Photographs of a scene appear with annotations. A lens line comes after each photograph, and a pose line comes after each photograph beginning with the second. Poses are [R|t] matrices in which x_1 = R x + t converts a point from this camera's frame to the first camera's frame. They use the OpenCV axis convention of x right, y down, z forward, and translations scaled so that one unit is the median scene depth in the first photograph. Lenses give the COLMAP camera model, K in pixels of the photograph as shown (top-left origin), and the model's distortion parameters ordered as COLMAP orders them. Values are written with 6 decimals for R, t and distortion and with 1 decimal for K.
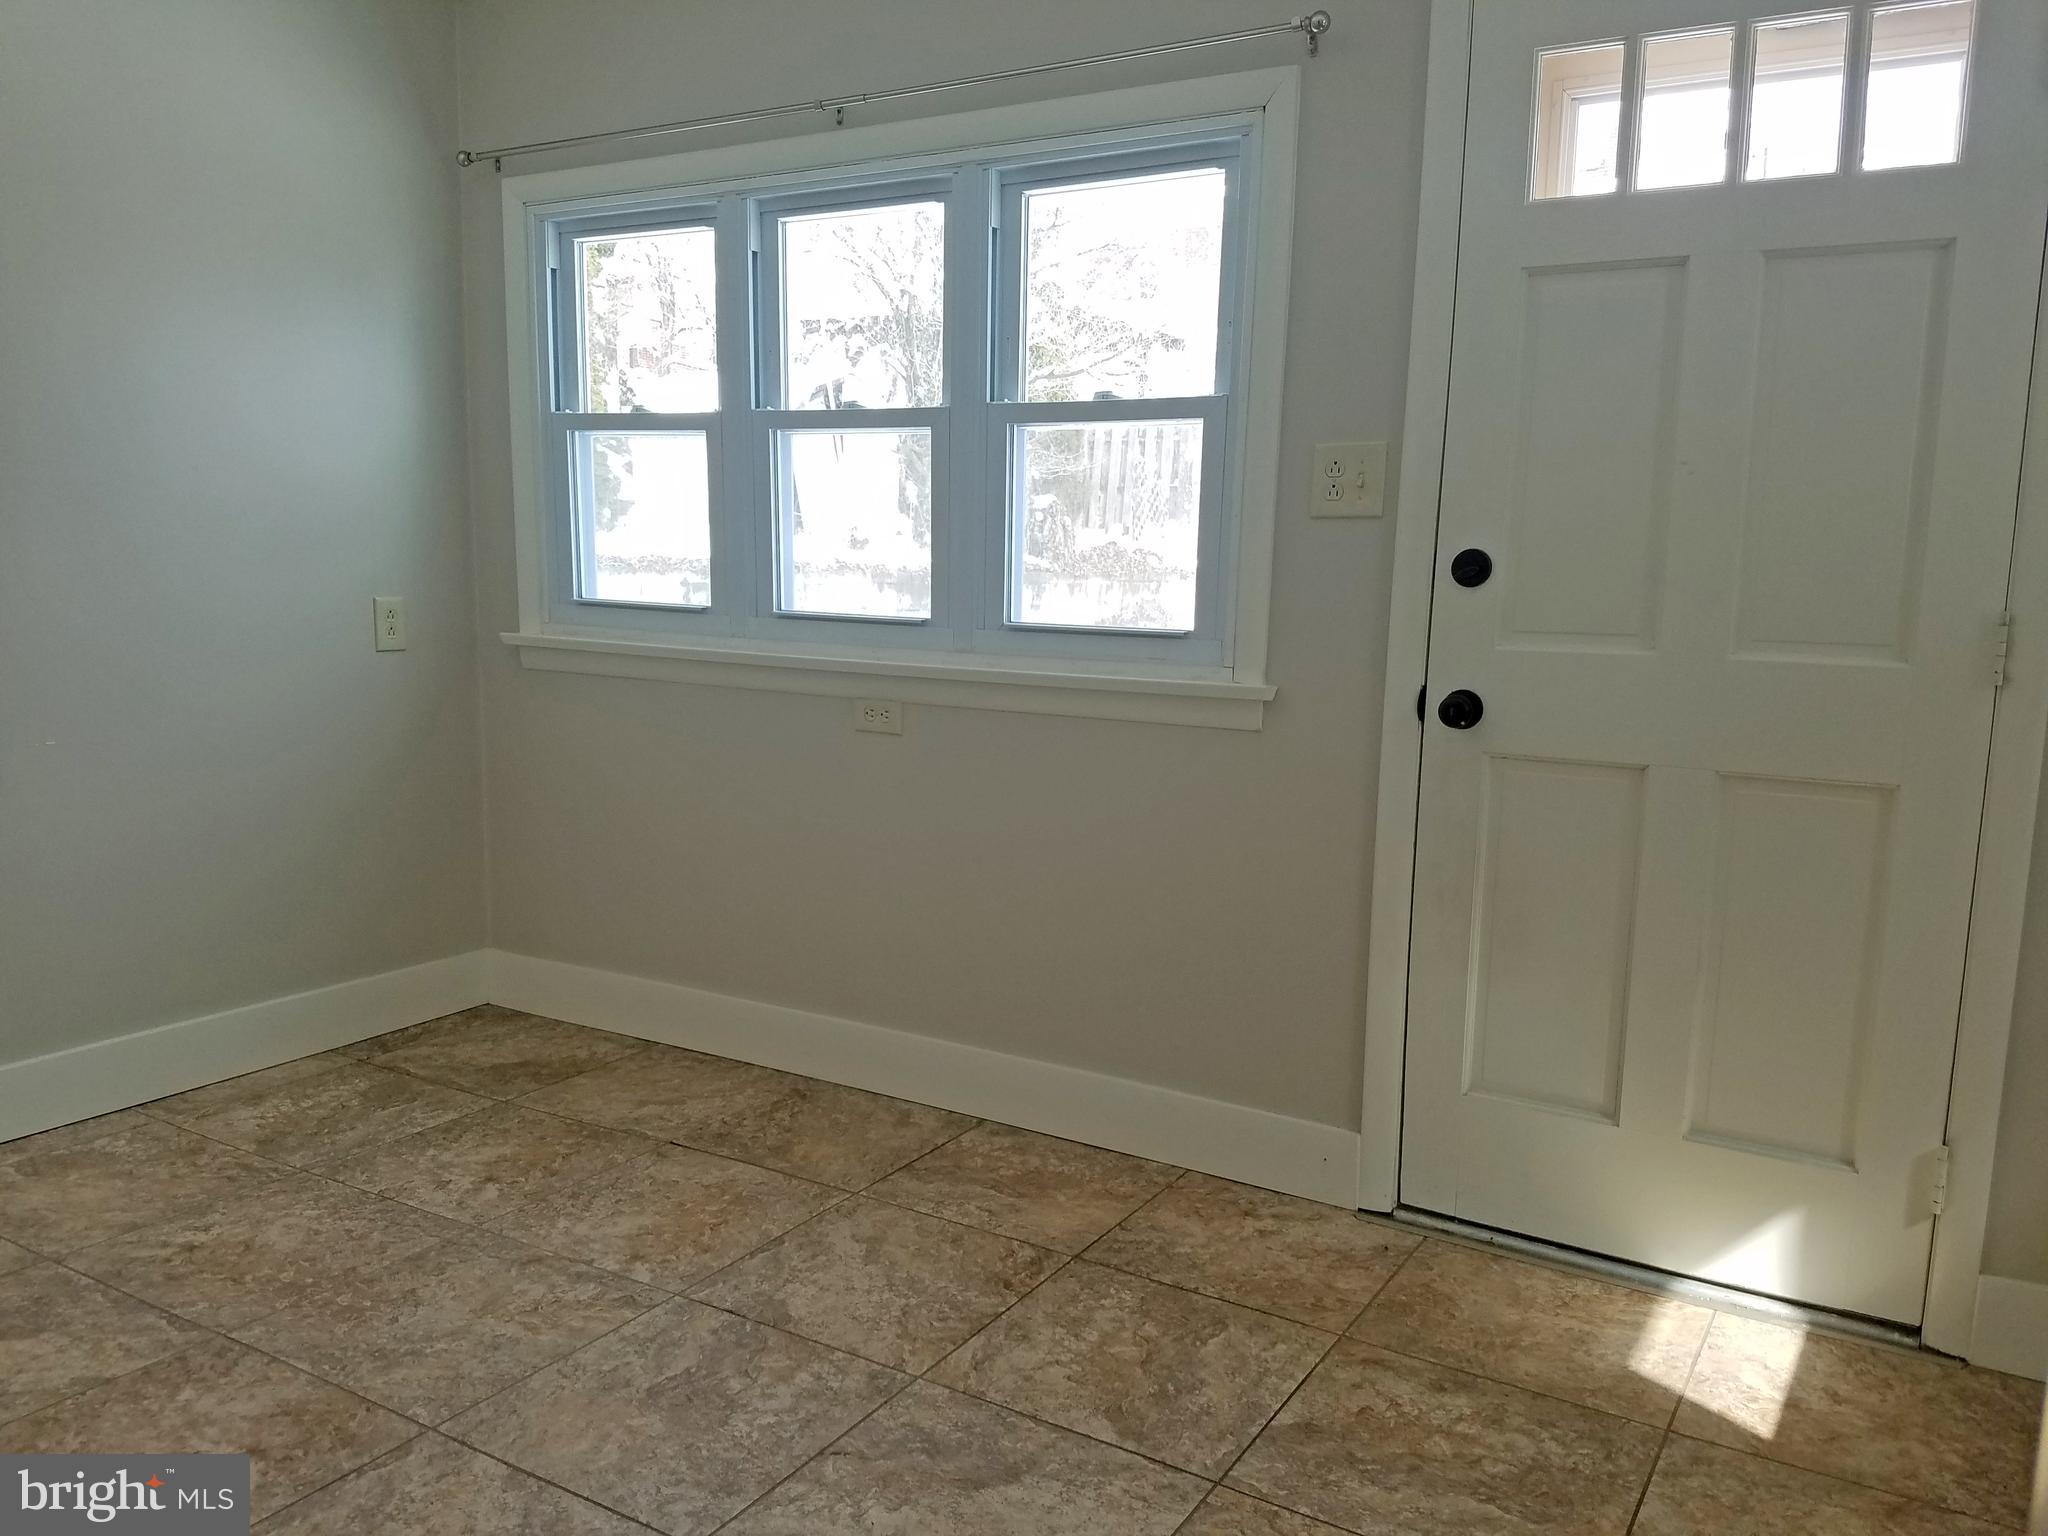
lens RADIAL K [[1573.9, 0, 1020.8], [0, 1573.9, 768.5], [0, 0, 1]] dist [0.120024, -0.181714]
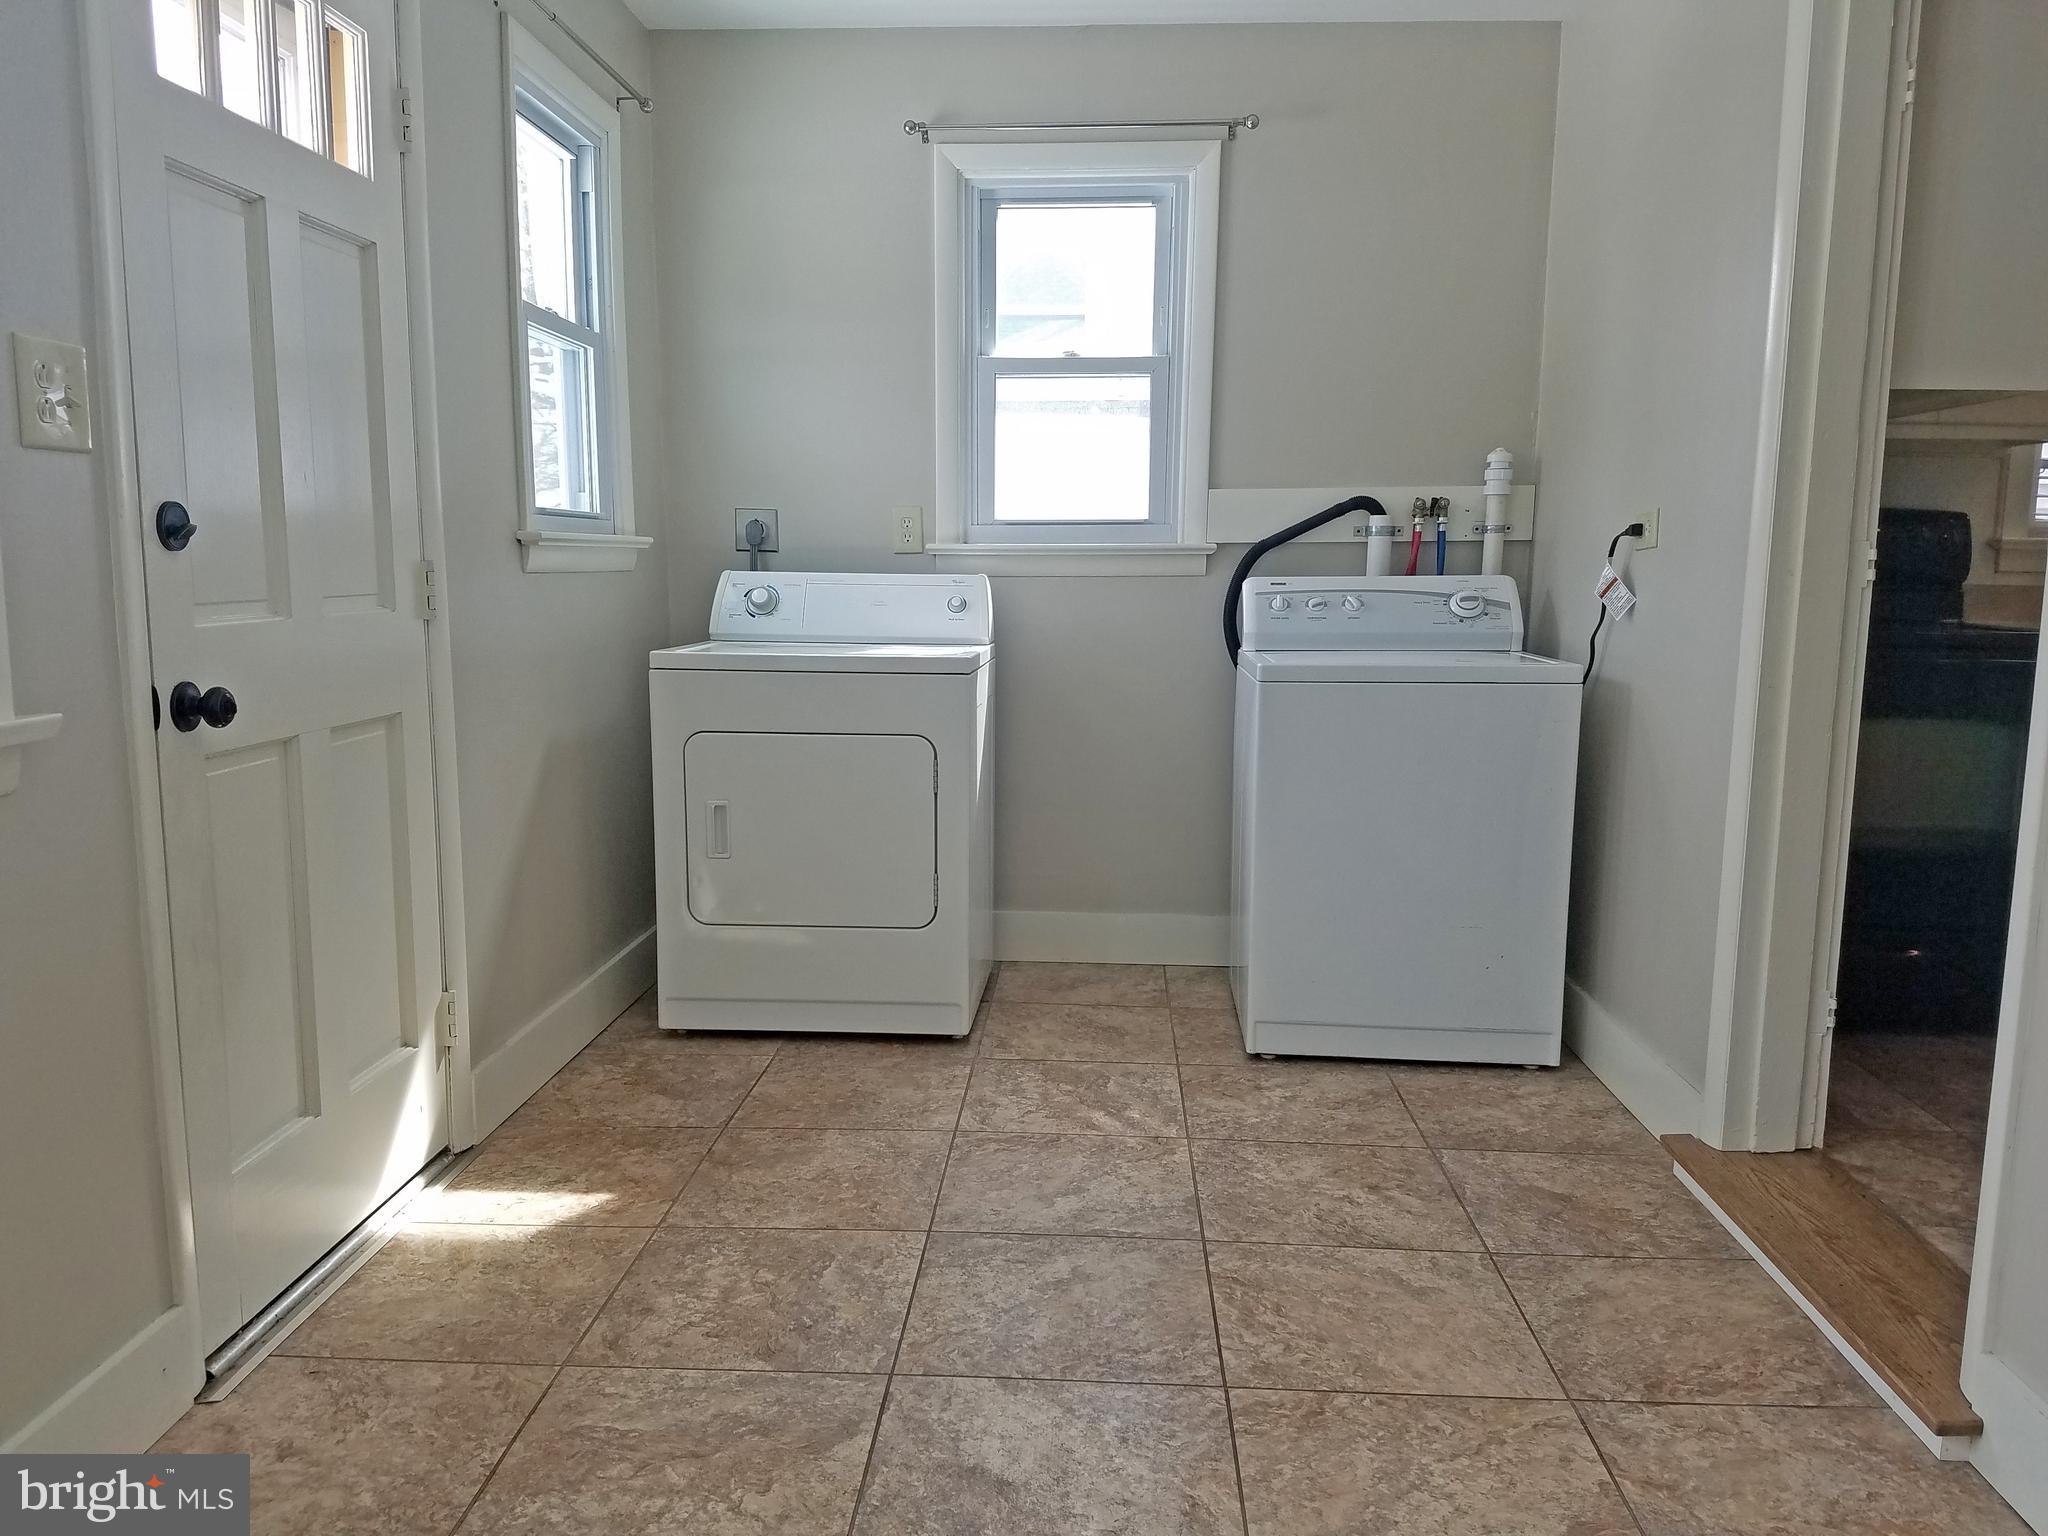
lens RADIAL K [[1573.9, 0, 1010.5], [0, 1573.9, 750.5], [0, 0, 1]] dist [0.120024, -0.181714]
pose [[-0.459532, -0.132129, 0.878278, -0.593957], [0.111998, 0.972358, 0.204882, -0.130090], [-0.881072, 0.192516, -0.432031, 0.966775]]
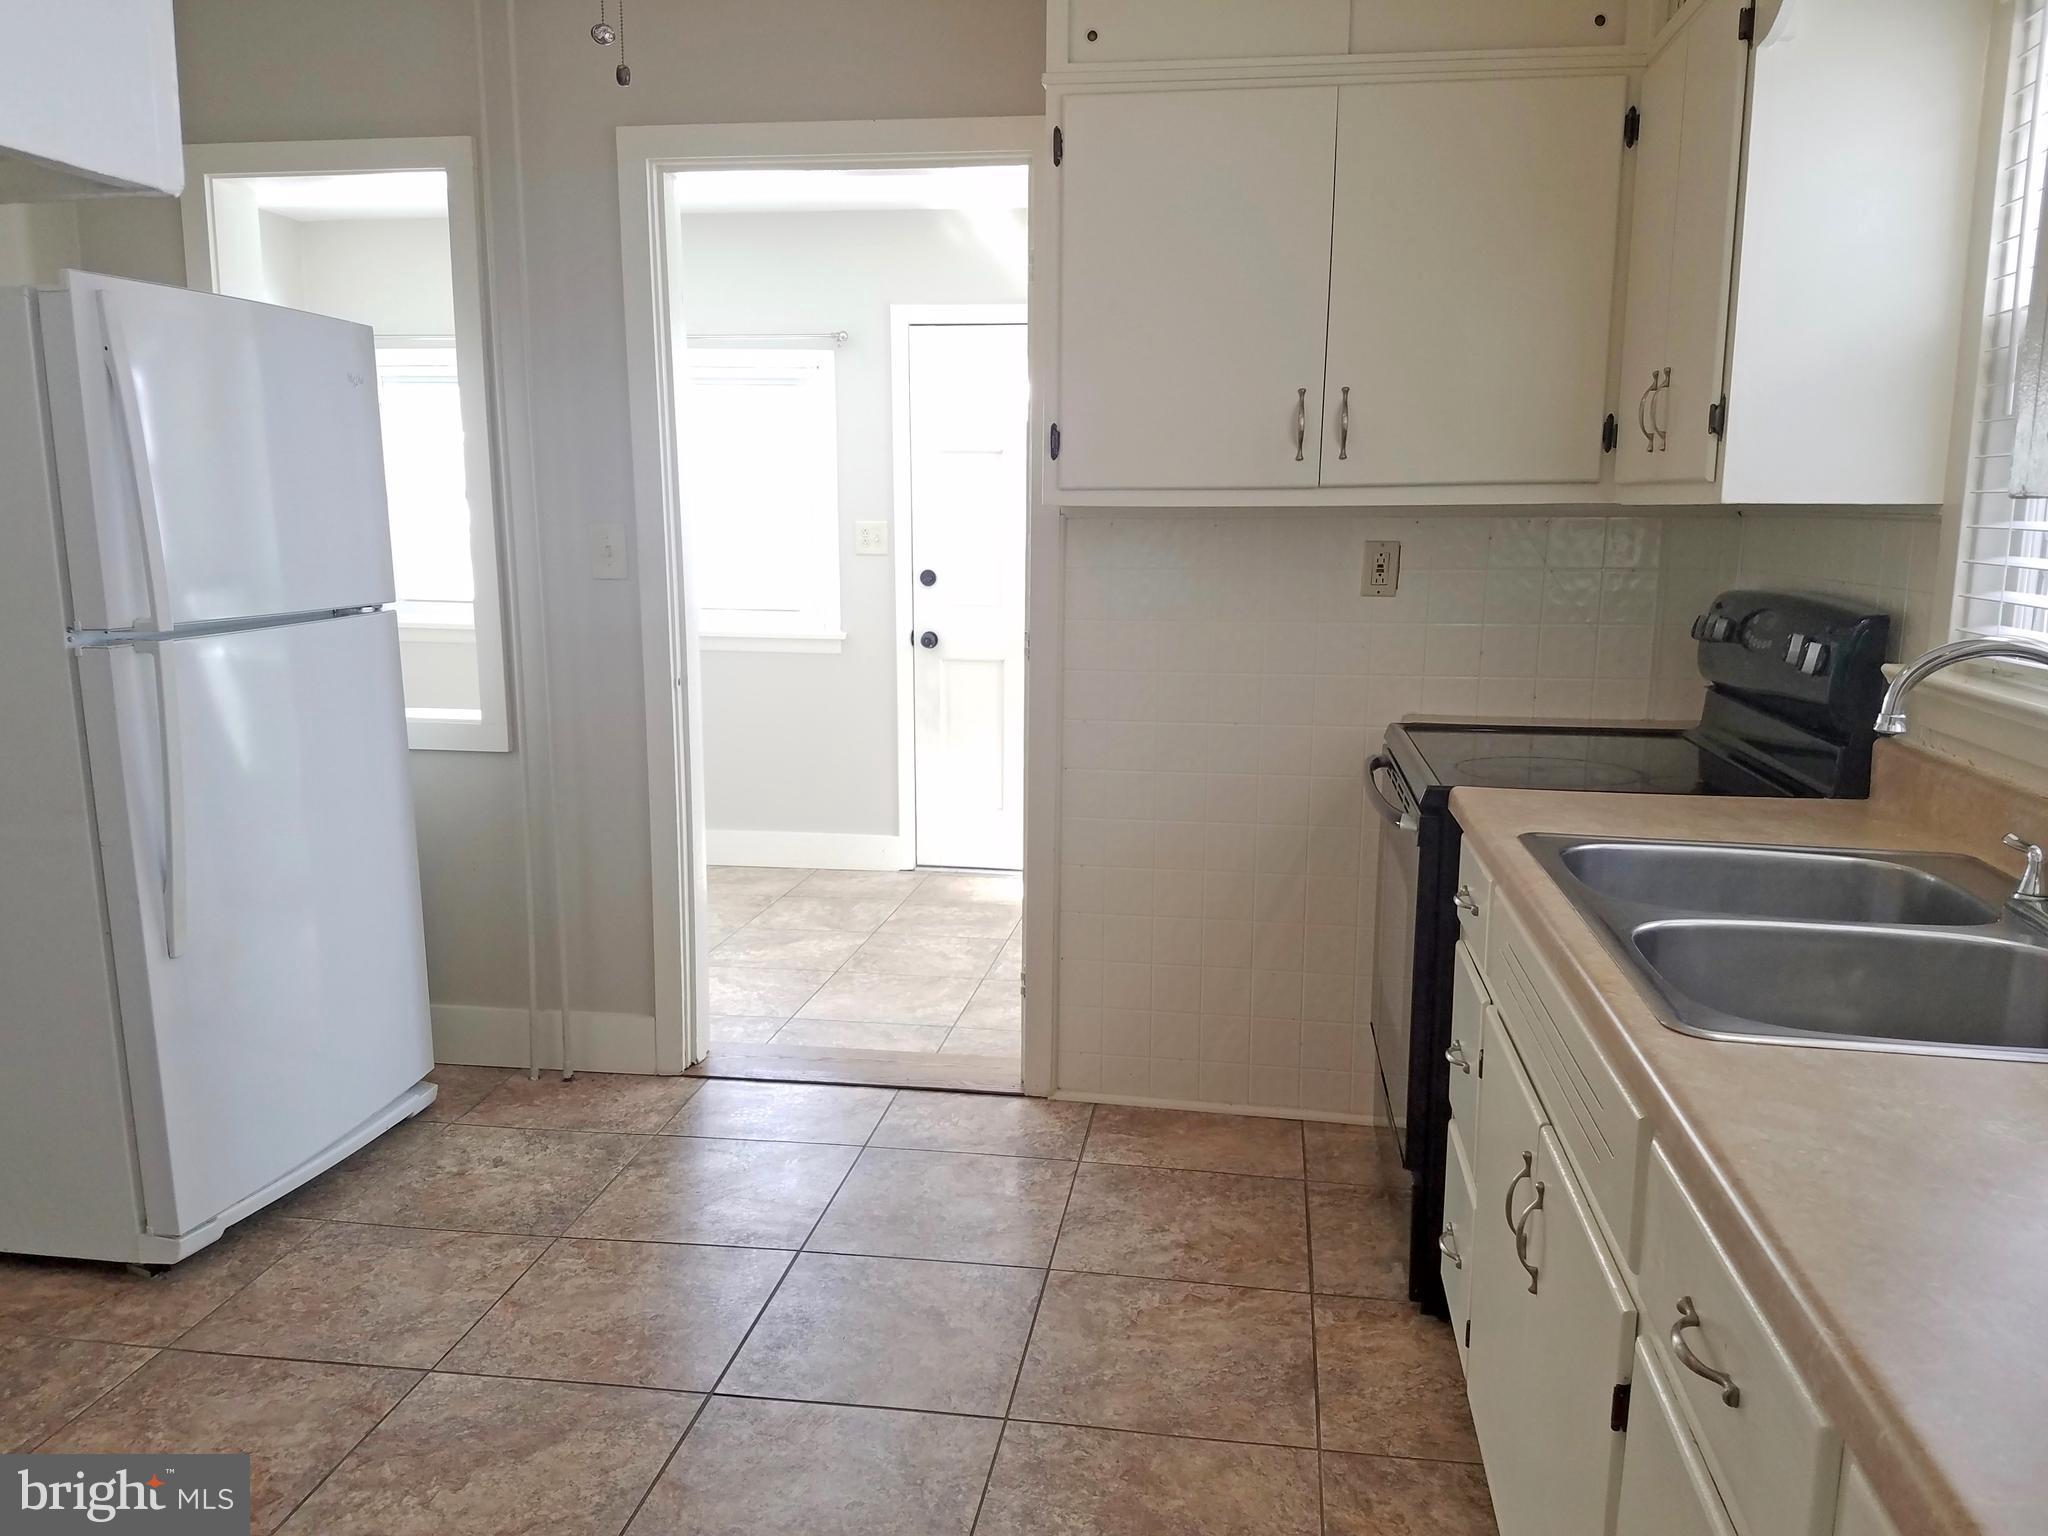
lens RADIAL K [[1573.9, 0, 1072.0], [0, 1573.9, 769.2], [0, 0, 1]] dist [0.120024, -0.181714]
pose [[0.914861, -0.084981, 0.394725, -0.434191], [0.072520, 0.996287, 0.046409, 0.056159], [-0.397203, -0.013833, 0.917627, -1.134270]]
